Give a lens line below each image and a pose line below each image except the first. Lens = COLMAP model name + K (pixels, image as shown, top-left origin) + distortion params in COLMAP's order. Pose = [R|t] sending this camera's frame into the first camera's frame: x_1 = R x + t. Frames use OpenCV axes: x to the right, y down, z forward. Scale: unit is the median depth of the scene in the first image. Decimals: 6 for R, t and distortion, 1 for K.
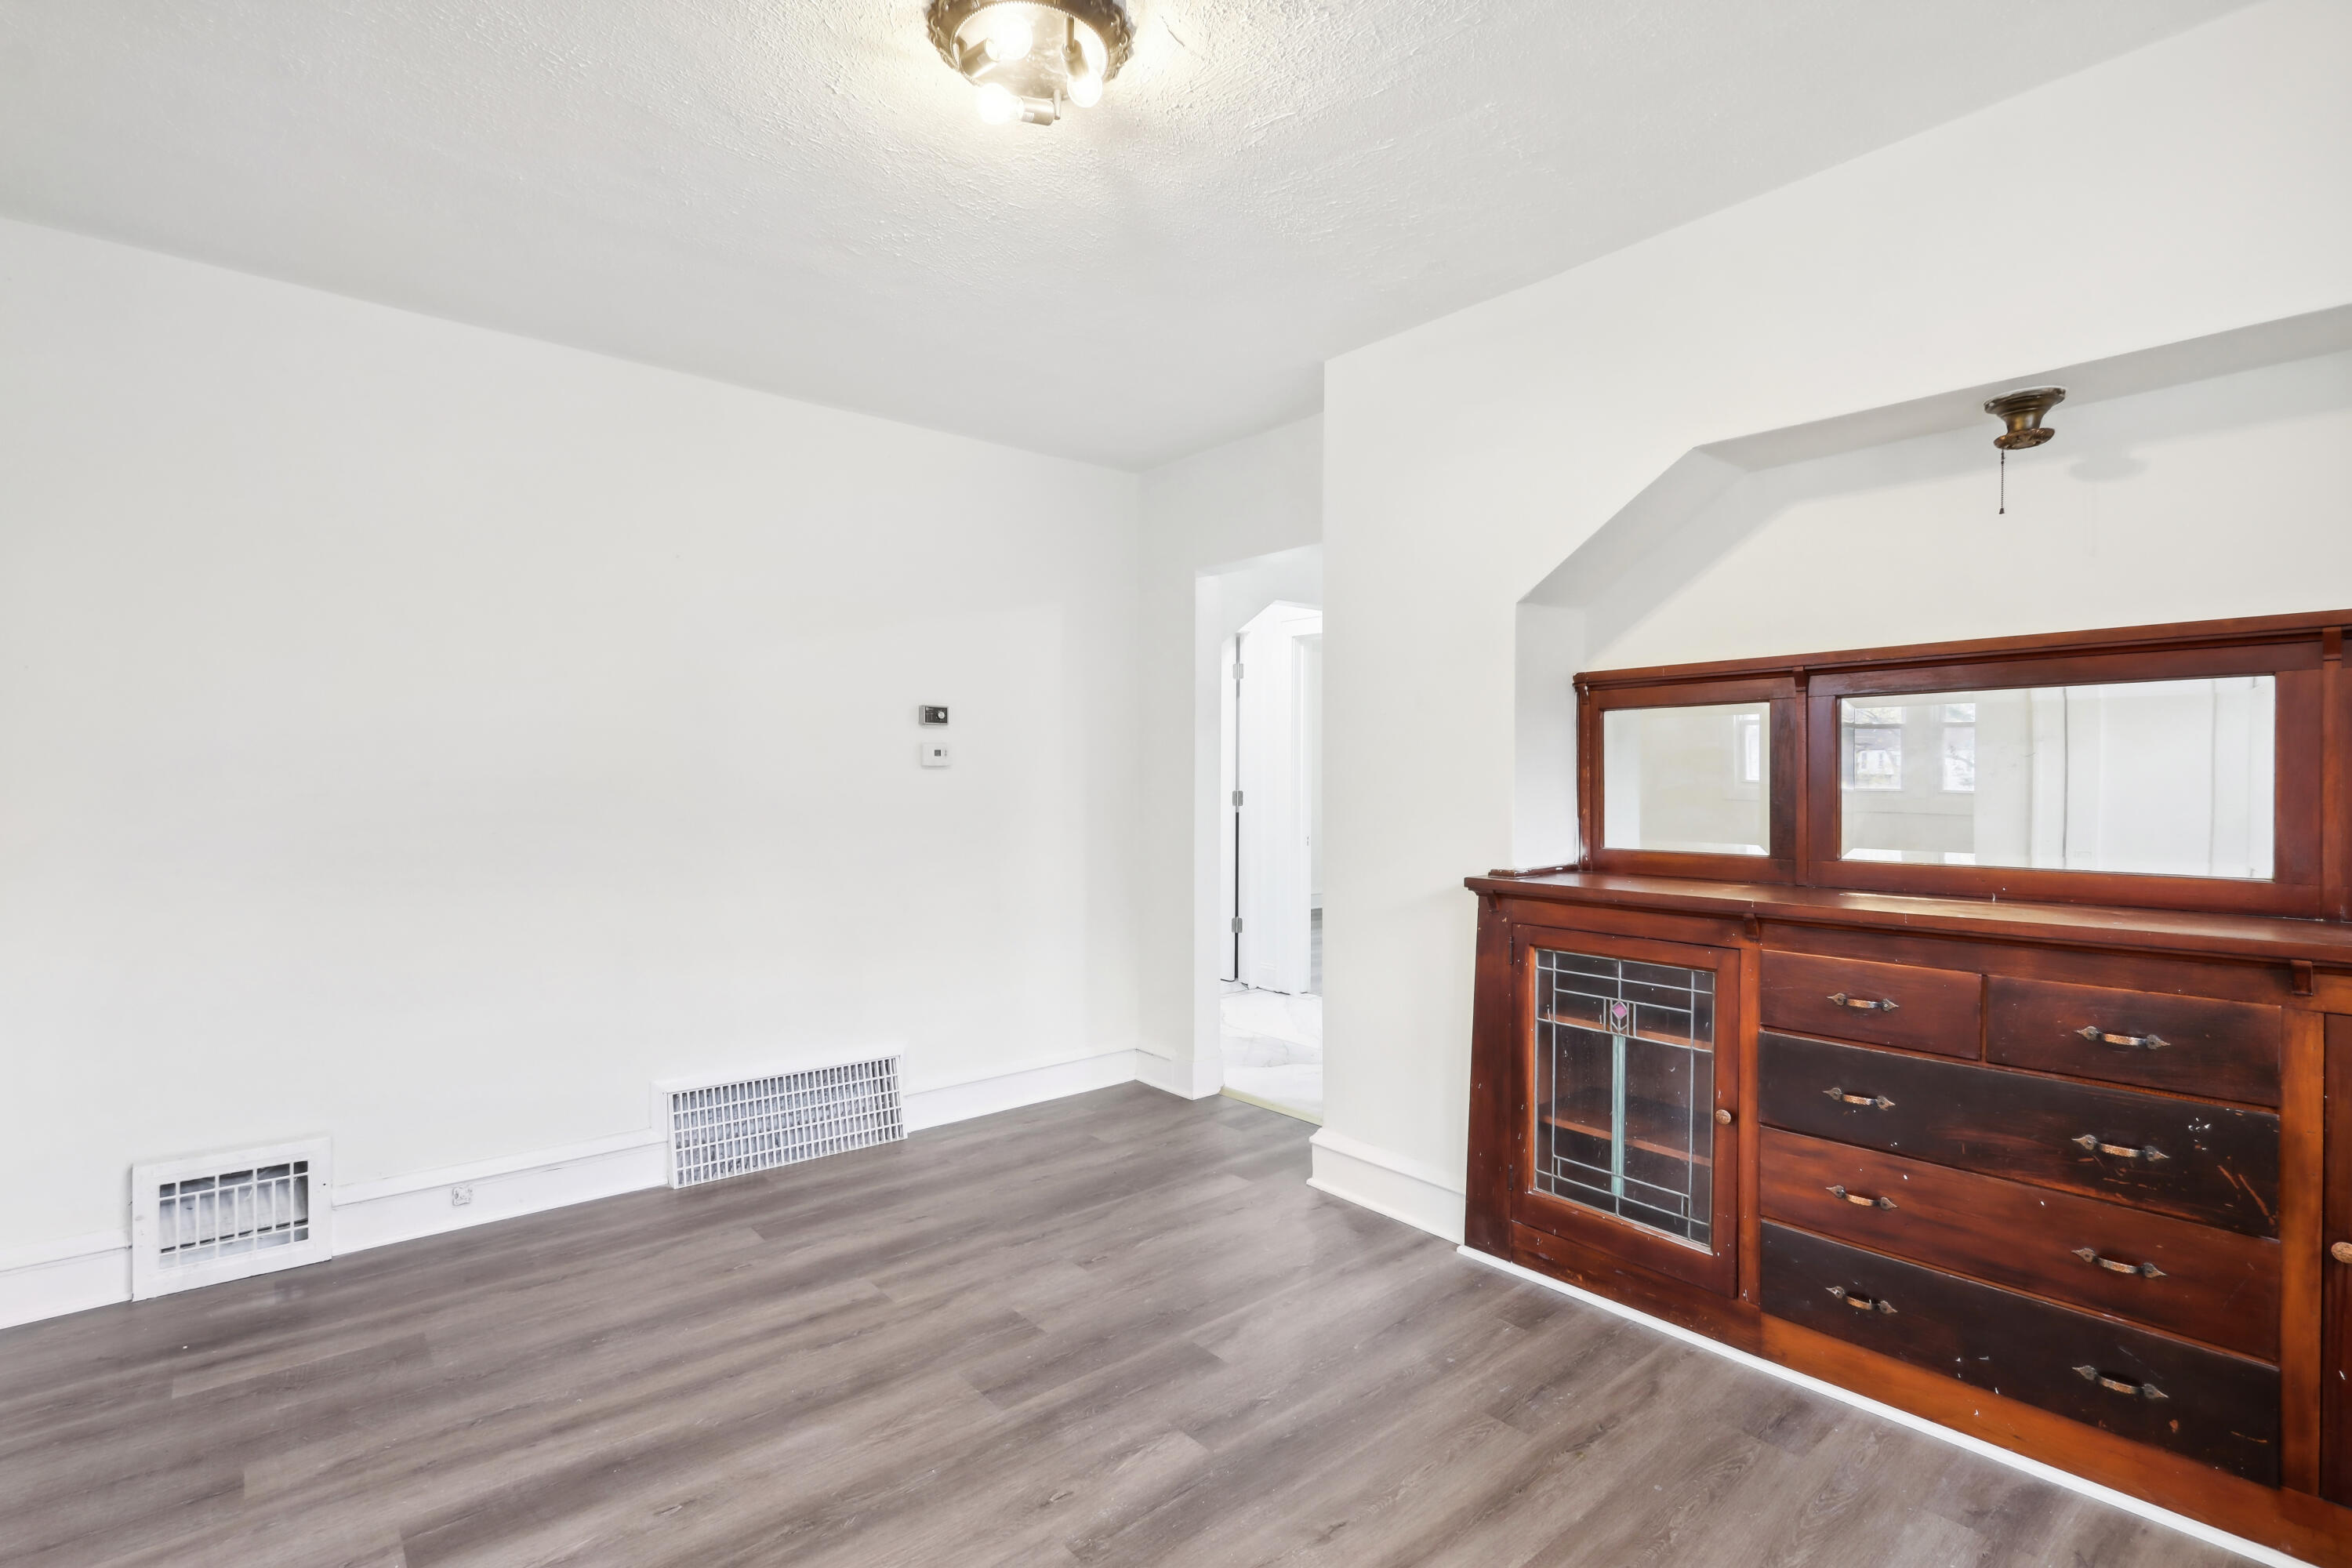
lens RADIAL K [[1101.2, 0, 1160.5], [0, 1101.2, 788.4], [0, 0, 1]] dist [-0.000205, -0.001555]
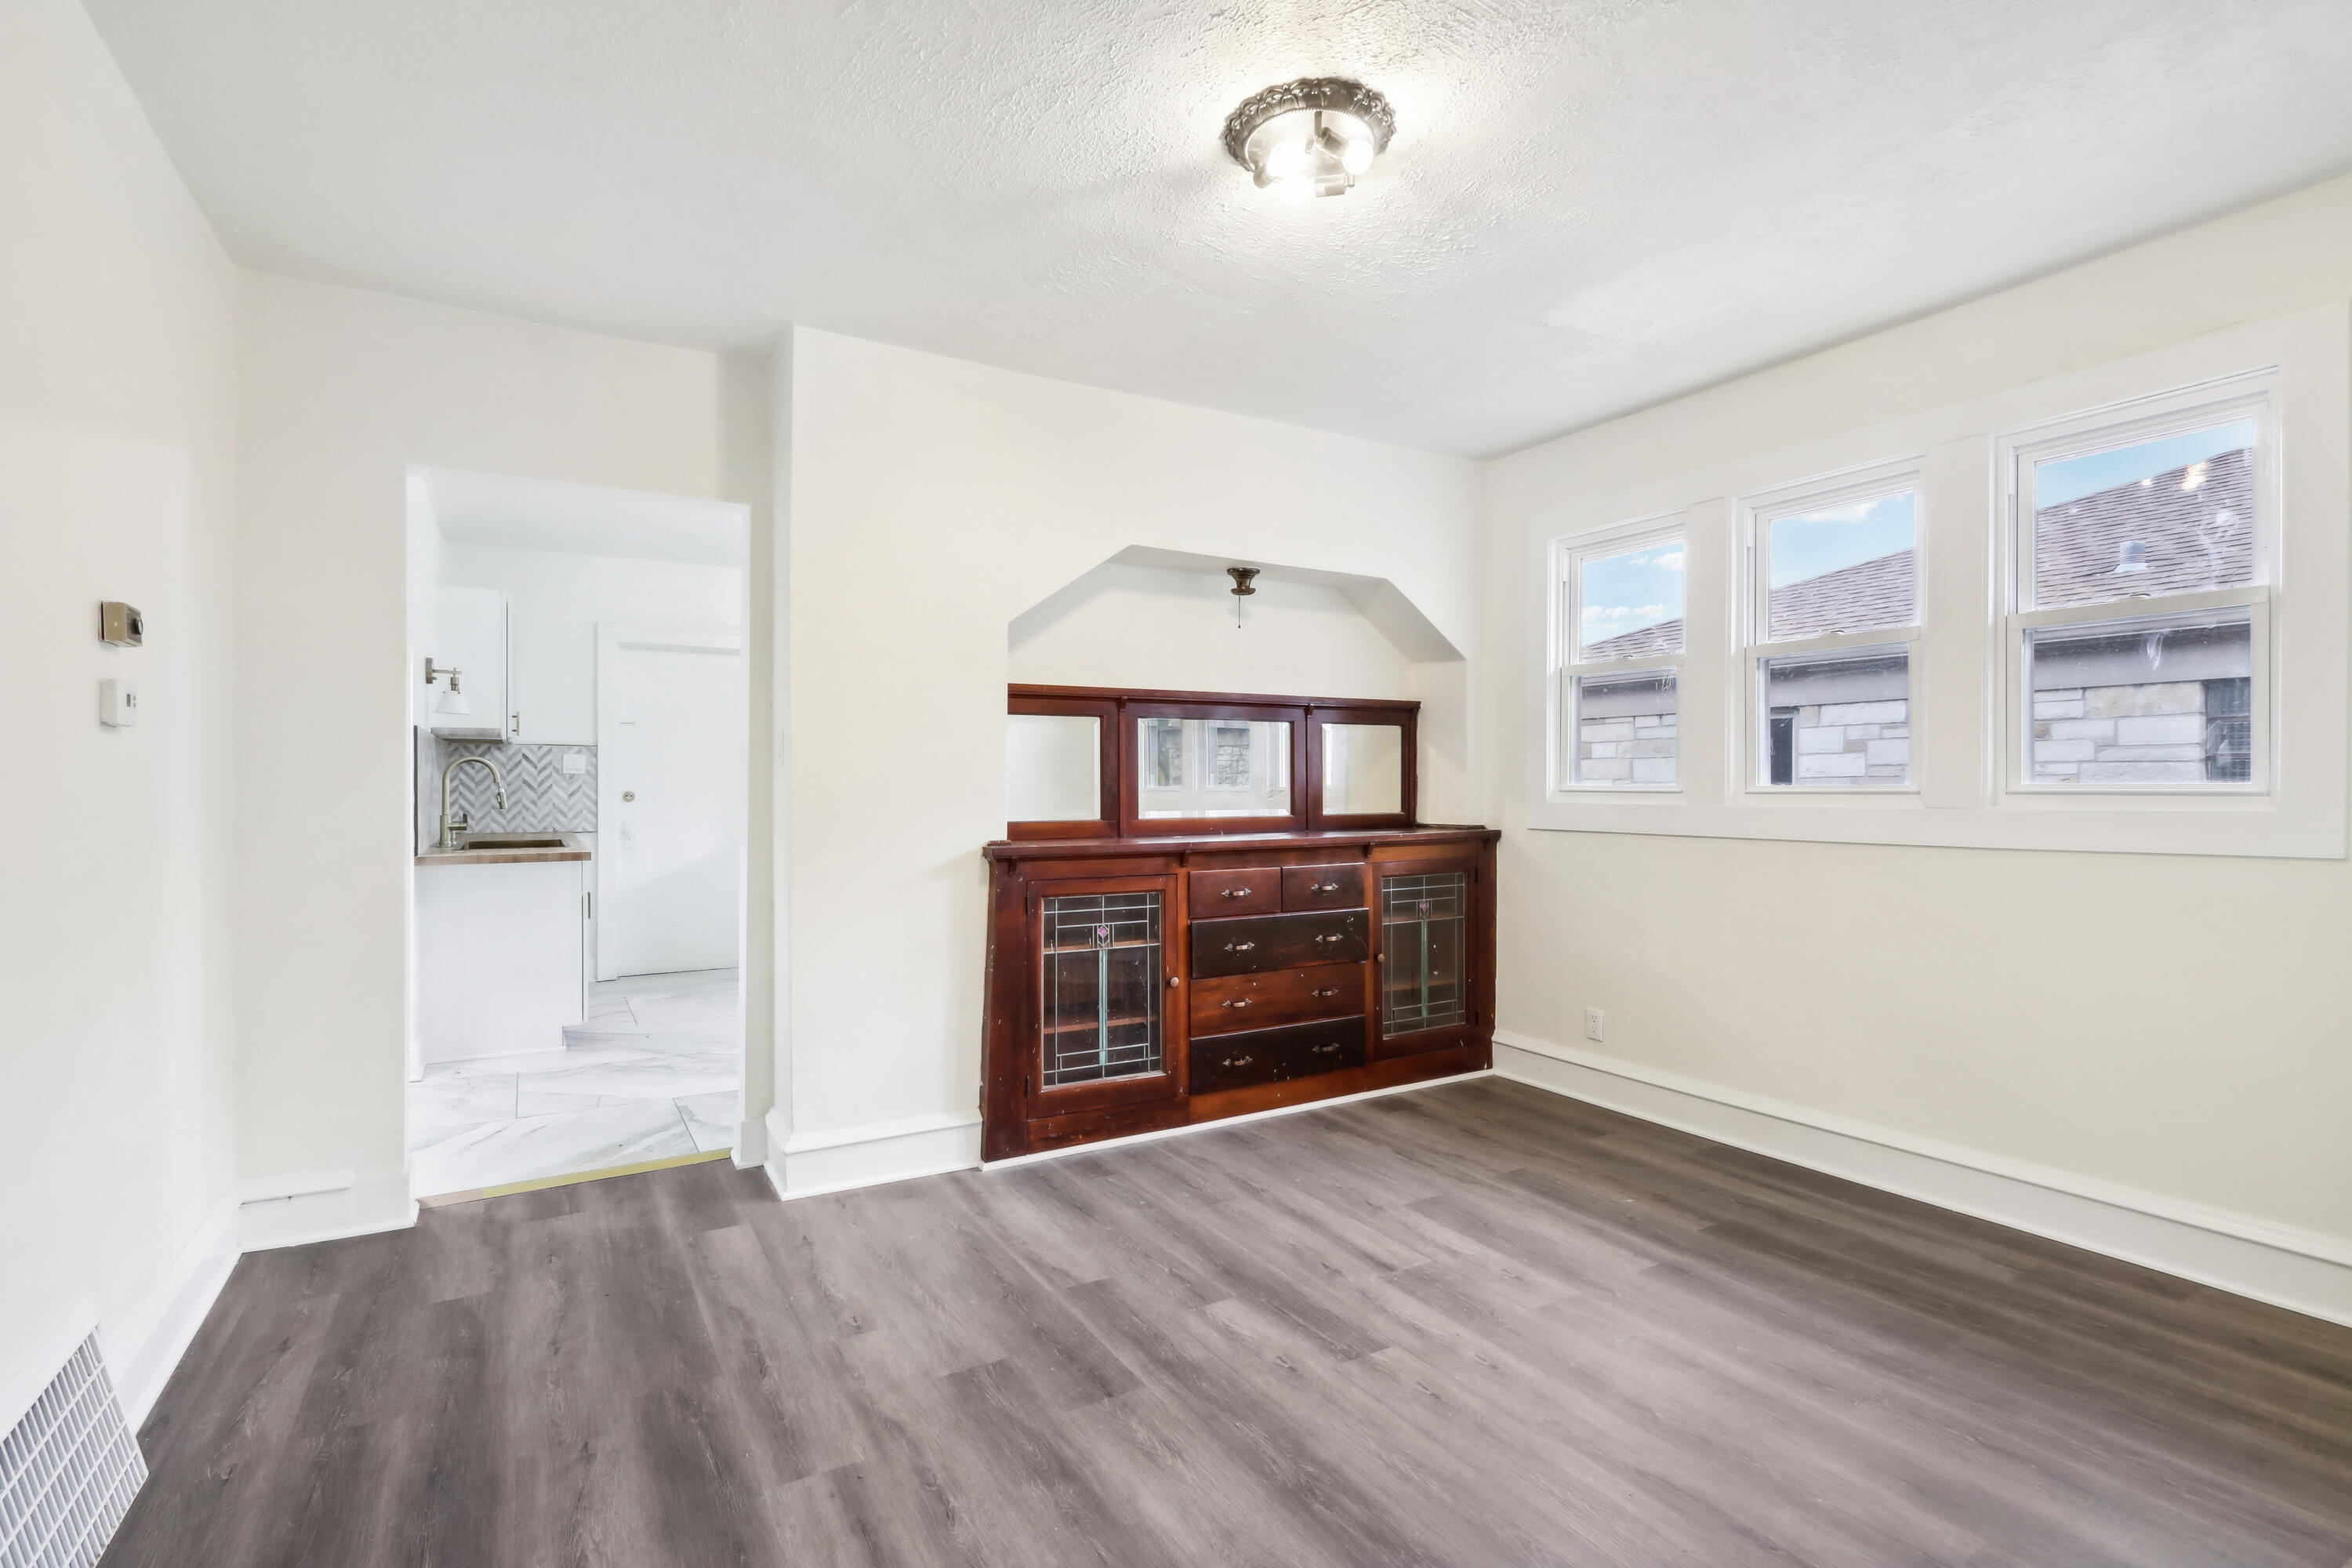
lens RADIAL K [[1101.2, 0, 1162.9], [0, 1101.2, 787.4], [0, 0, 1]] dist [-0.000205, -0.001555]
pose [[0.165929, 0.000870, 0.986137, -0.972051], [0.011466, 0.999930, -0.002811, 0.023856], [-0.986071, 0.011773, 0.165907, 0.705114]]
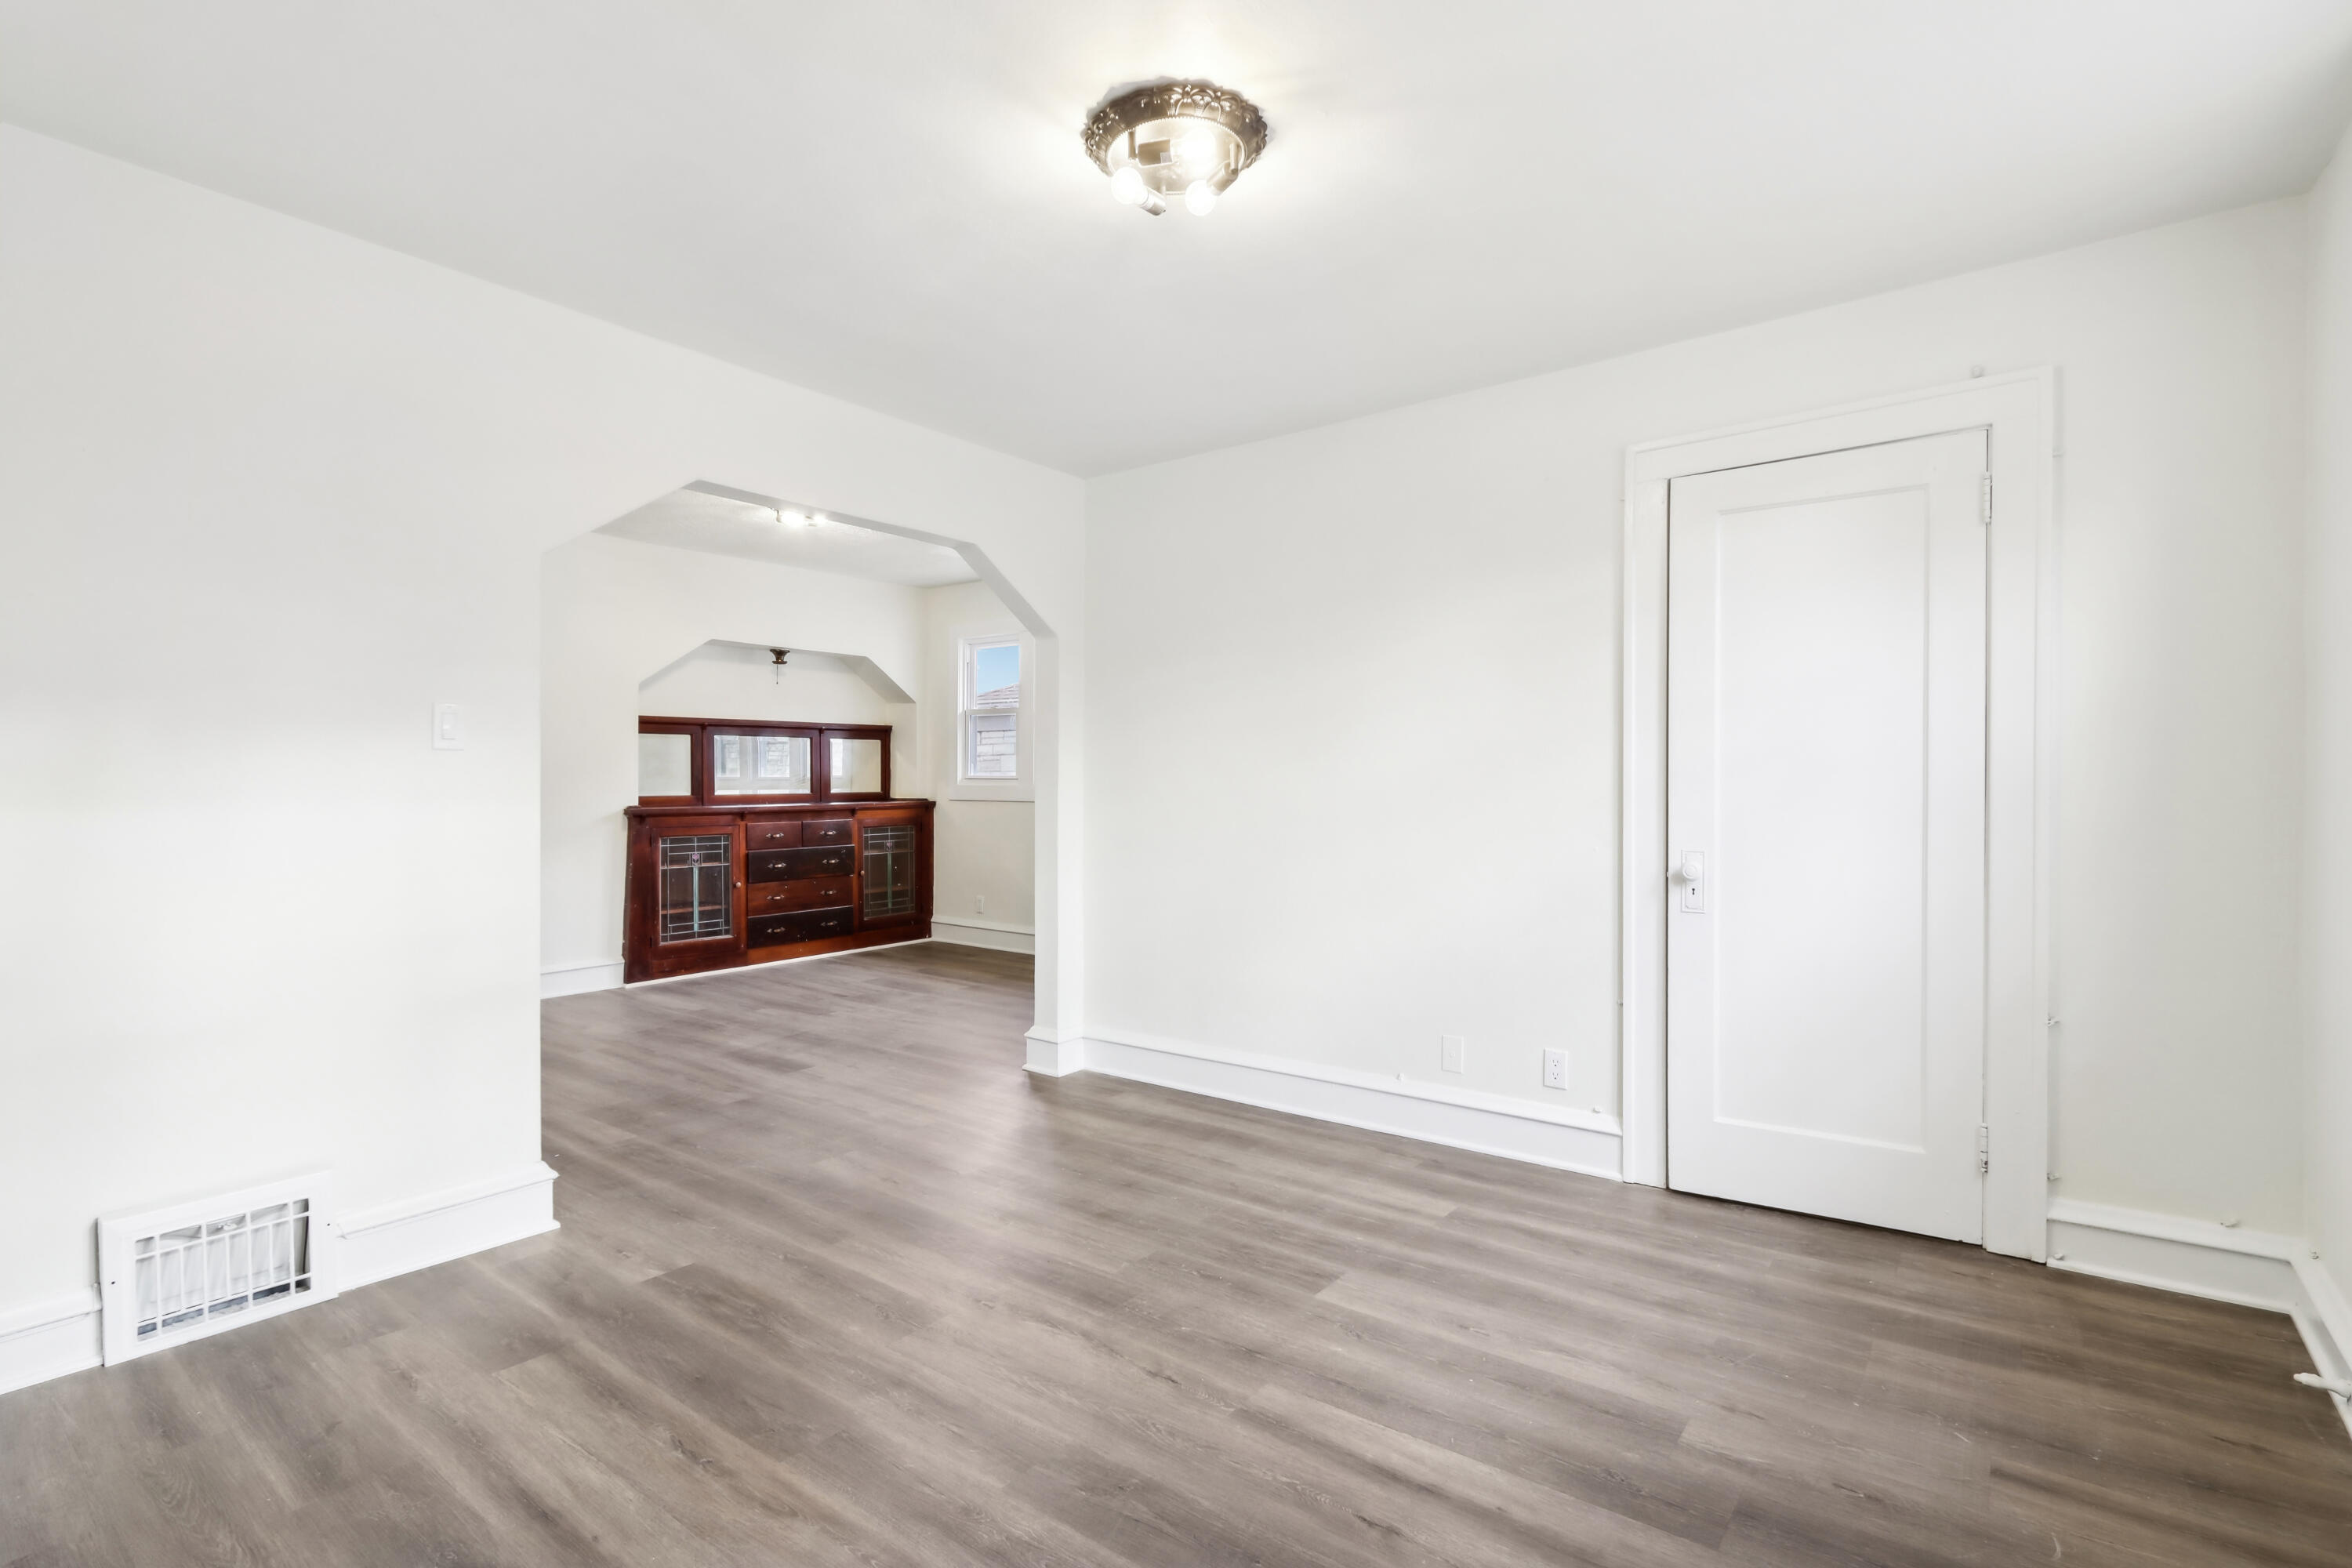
lens RADIAL K [[1101.2, 0, 1144.1], [0, 1101.2, 777.3], [0, 0, 1]] dist [-0.000205, -0.001555]
pose [[-0.203271, 0.004500, 0.979112, -2.290140], [0.015044, 0.999886, -0.001473, 0.041029], [-0.979007, 0.014430, -0.203315, 0.518782]]
